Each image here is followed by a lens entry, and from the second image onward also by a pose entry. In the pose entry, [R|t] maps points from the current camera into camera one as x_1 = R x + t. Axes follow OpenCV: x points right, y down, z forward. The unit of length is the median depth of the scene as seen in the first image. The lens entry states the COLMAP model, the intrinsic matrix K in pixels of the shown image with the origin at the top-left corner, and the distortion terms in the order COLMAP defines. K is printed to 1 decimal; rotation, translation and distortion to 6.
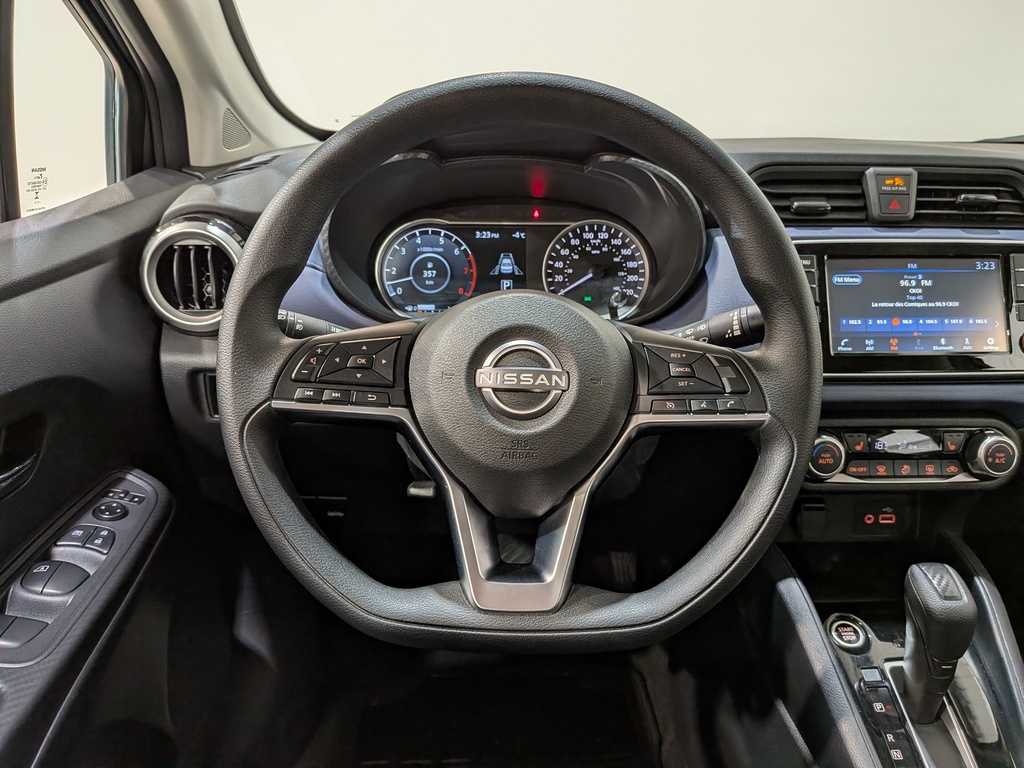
lens RADIAL K [[749.4, 0, 521.5], [0, 749.4, 385.0], [0, 0, 1]] dist [0.069994, -0.130743]
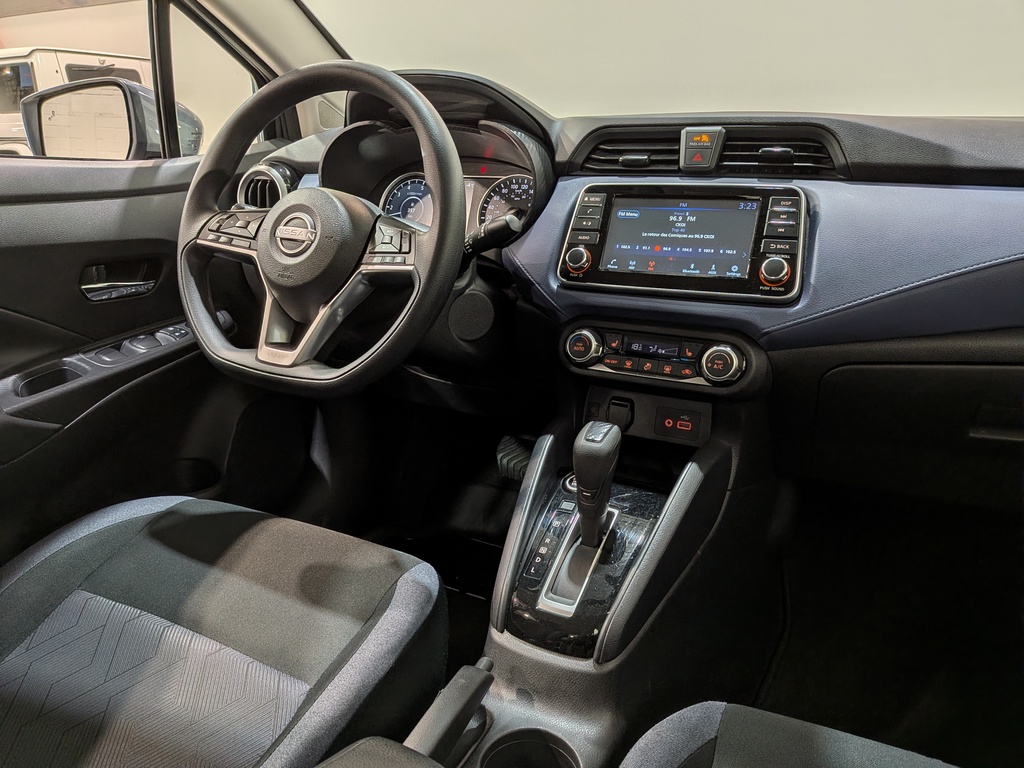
lens RADIAL K [[749.4, 0, 482.8], [0, 749.4, 397.7], [0, 0, 1]] dist [0.069994, -0.130743]
pose [[0.865246, 0.152012, -0.477747, 0.873230], [-0.158184, 0.987025, 0.027570, 0.171409], [0.475739, 0.051717, 0.878065, -0.220490]]
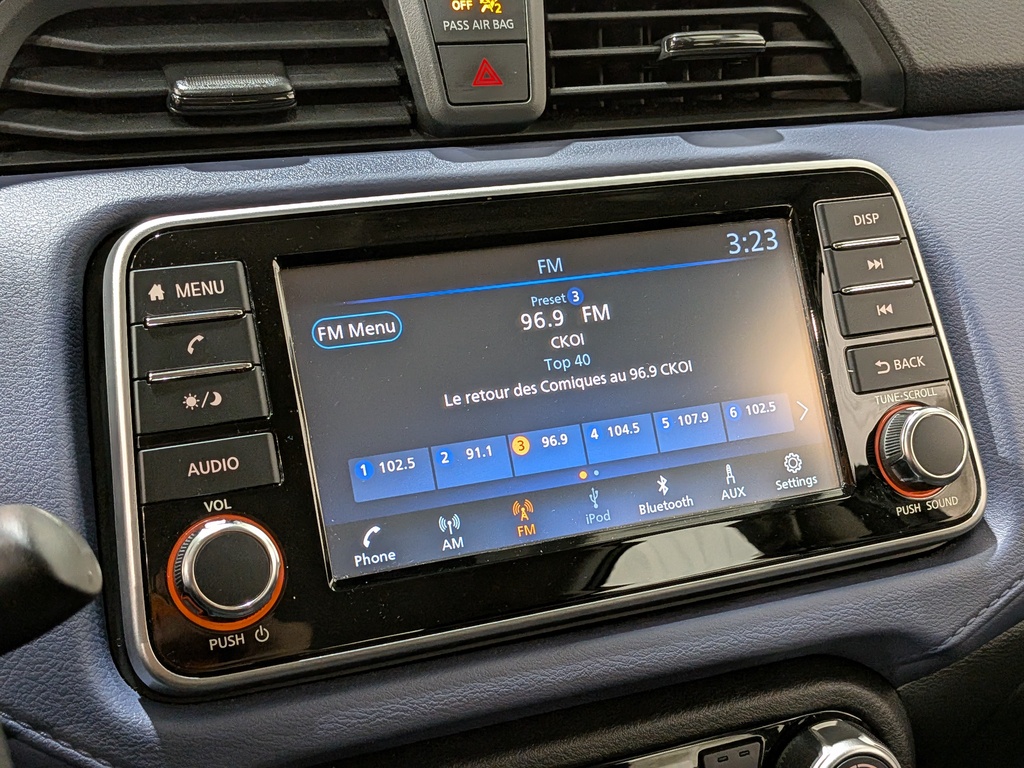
lens RADIAL K [[1479.2, 0, 536.4], [0, 1479.2, 432.8], [0, 0, 1]] dist [0.064786, 0.000000]
pose [[0.931069, -0.130877, 0.340561, 0.287873], [0.129366, 0.991222, 0.027247, -0.104506], [-0.341137, 0.018688, 0.939828, 0.410674]]
